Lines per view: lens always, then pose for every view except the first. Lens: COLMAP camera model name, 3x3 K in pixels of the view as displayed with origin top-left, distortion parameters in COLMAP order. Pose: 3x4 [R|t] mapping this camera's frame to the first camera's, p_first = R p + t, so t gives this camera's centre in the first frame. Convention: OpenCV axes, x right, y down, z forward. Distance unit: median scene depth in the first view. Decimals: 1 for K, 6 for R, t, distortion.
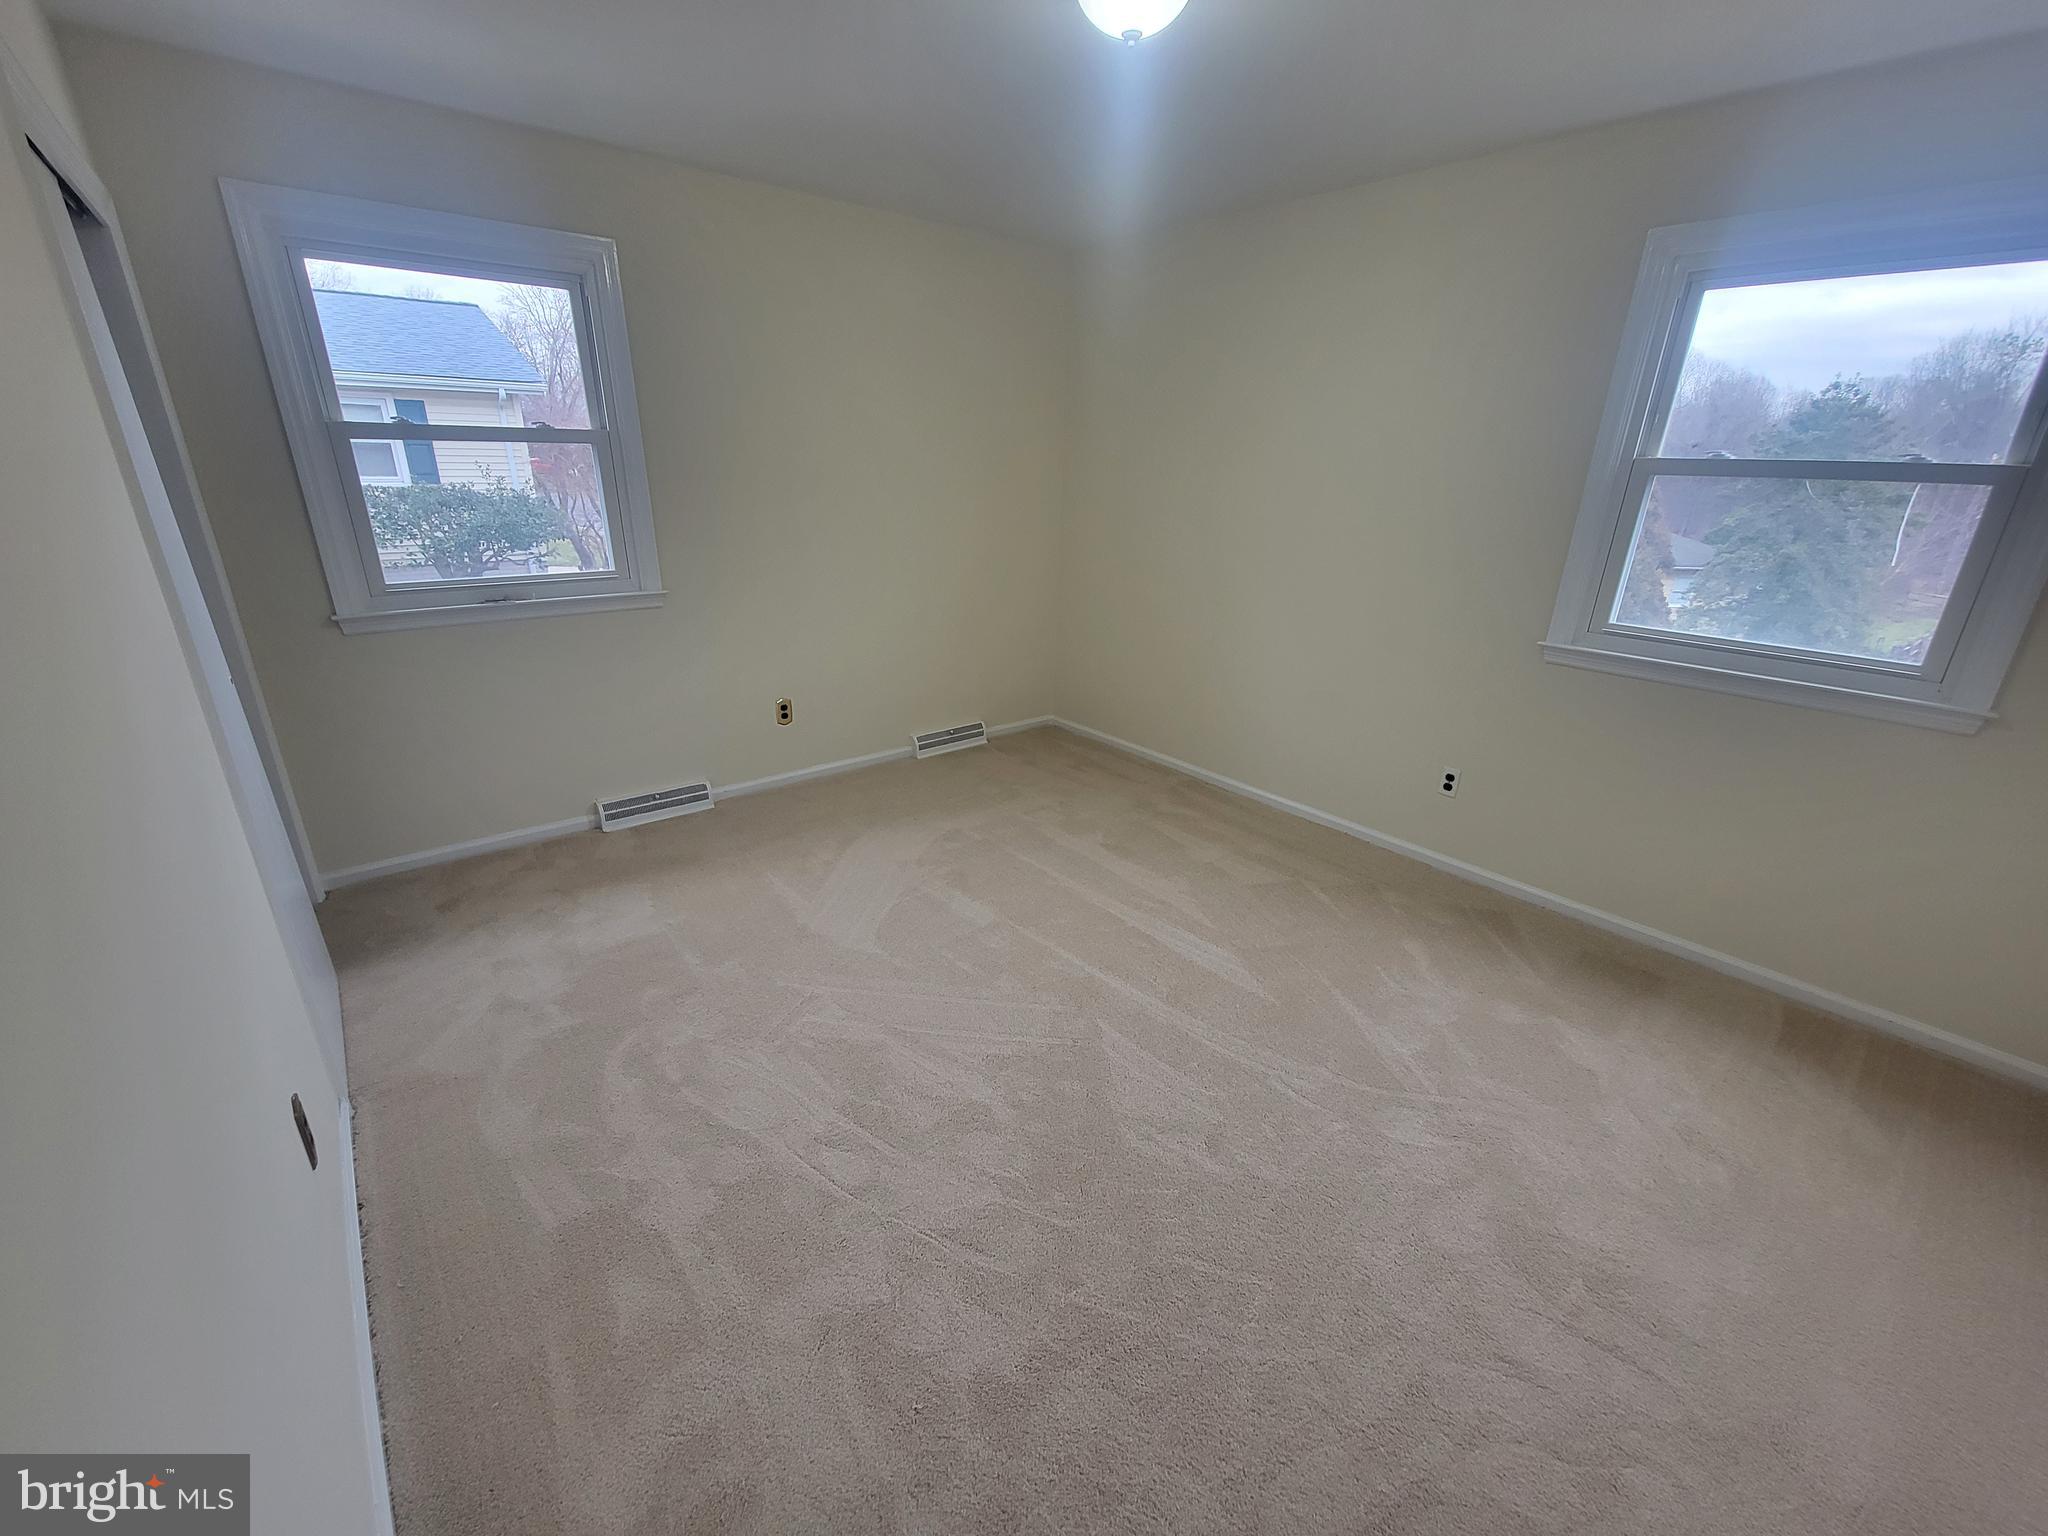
lens RADIAL K [[833.9, 0, 1020.2], [0, 833.9, 780.1], [0, 0, 1]] dist [0.003128, -0.003486]
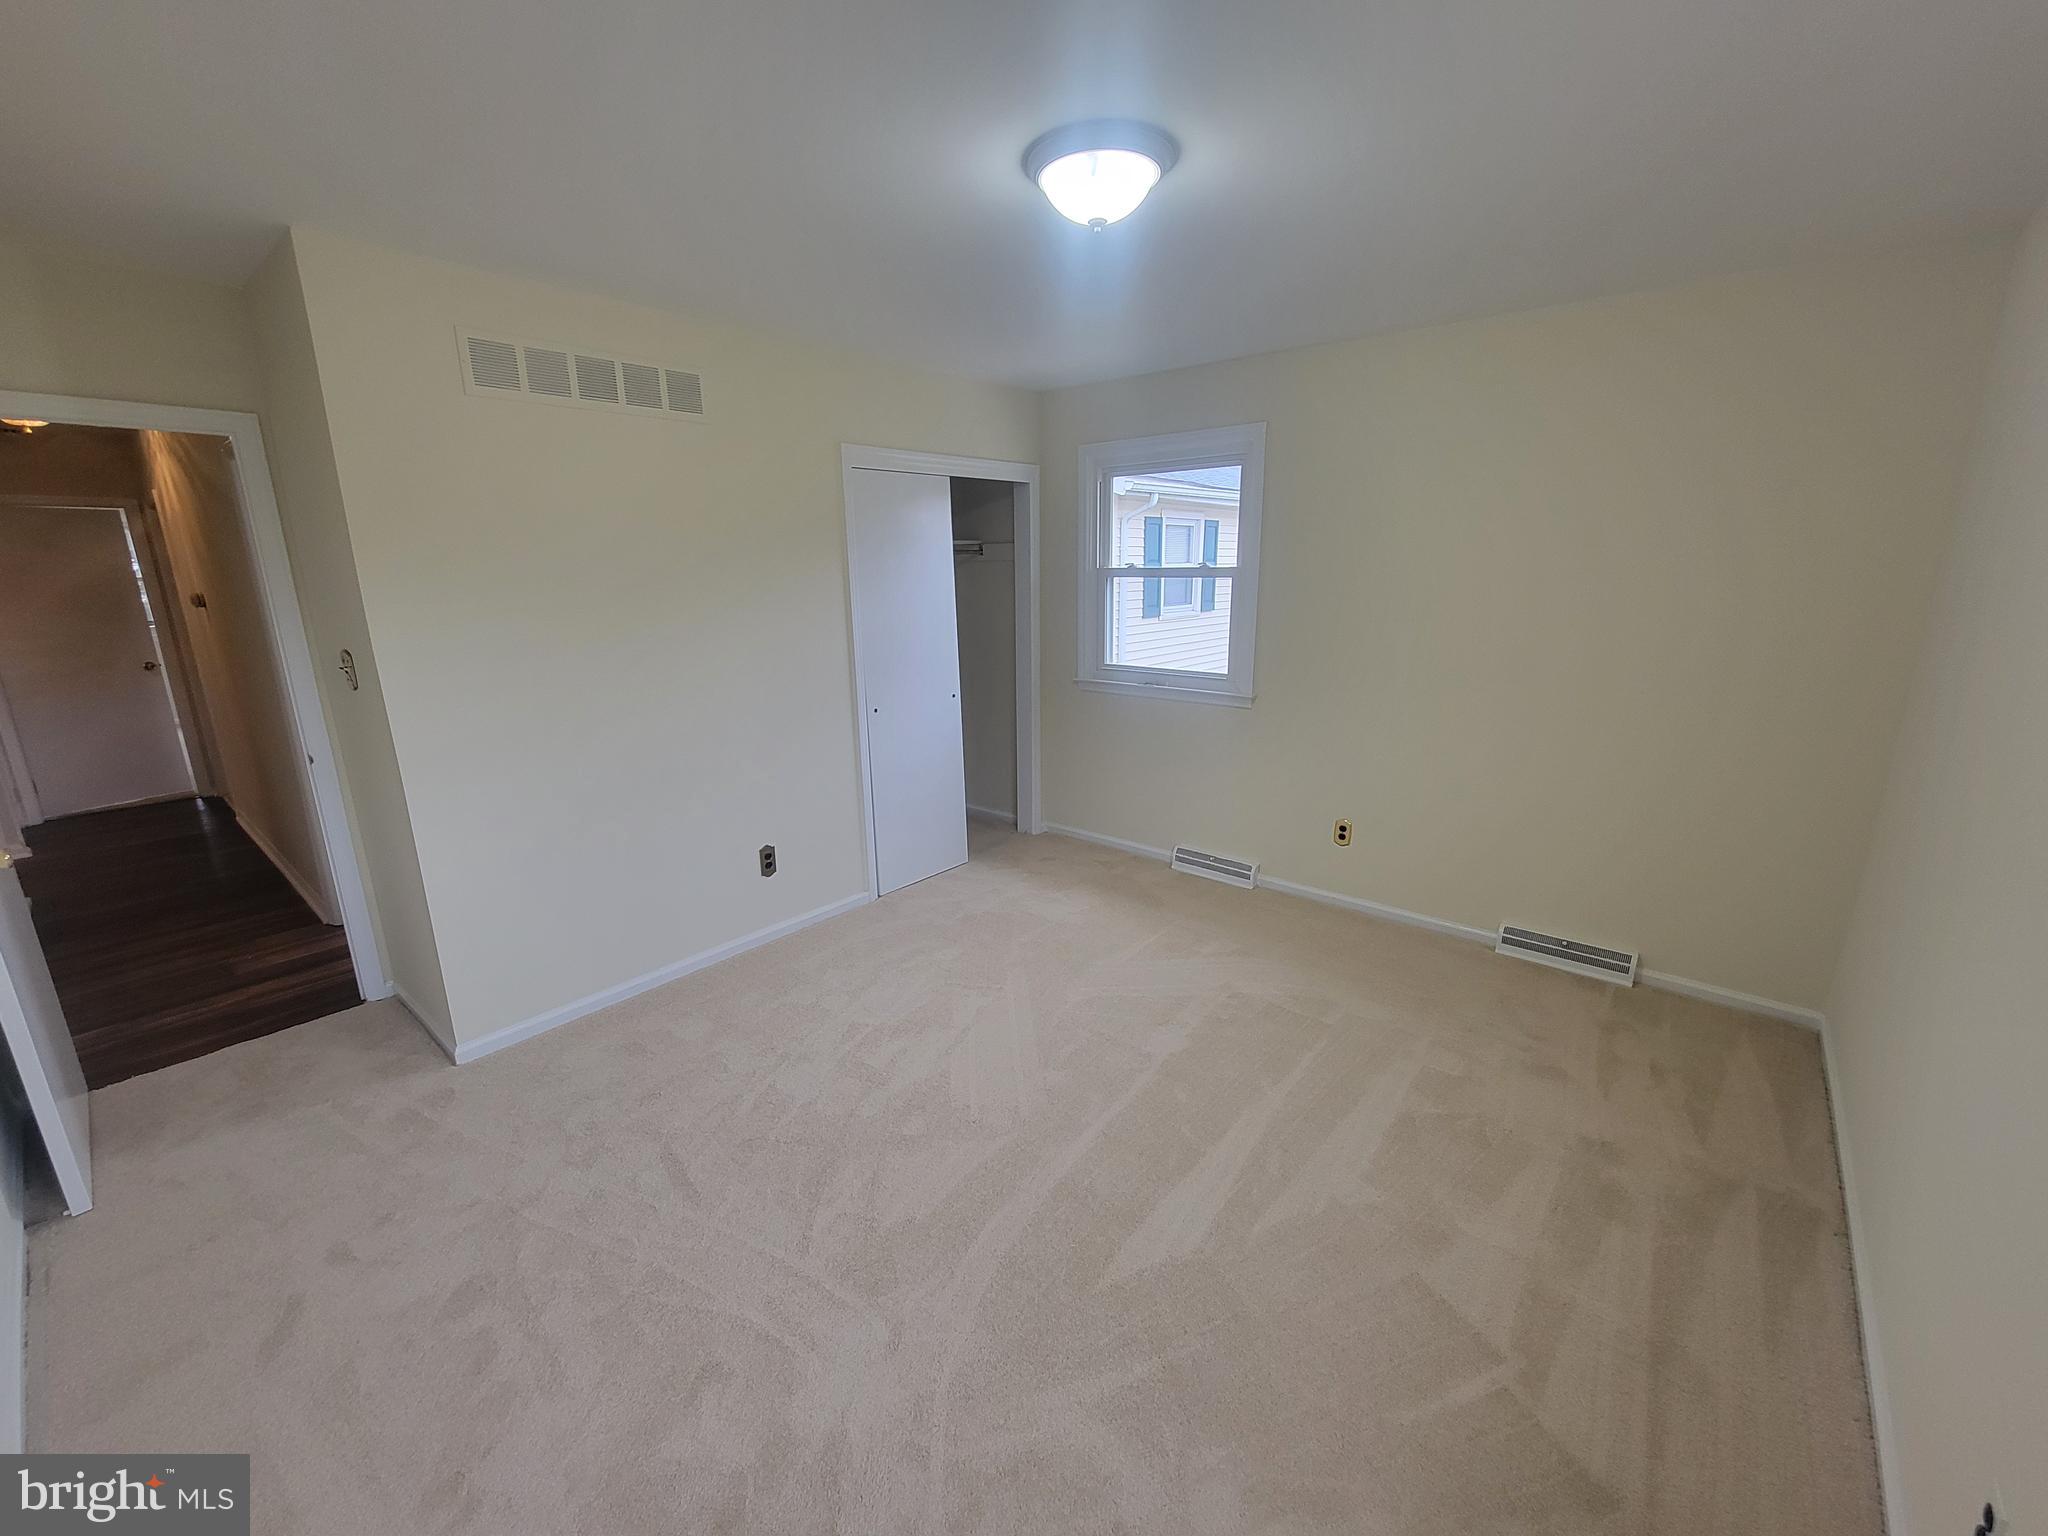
lens RADIAL K [[833.9, 0, 1020.2], [0, 833.9, 780.1], [0, 0, 1]] dist [0.003128, -0.003486]
pose [[0.164545, 0.222812, -0.960875, 0.657161], [-0.345452, 0.925473, 0.155446, -0.179484], [0.923898, 0.306358, 0.229253, 0.448284]]
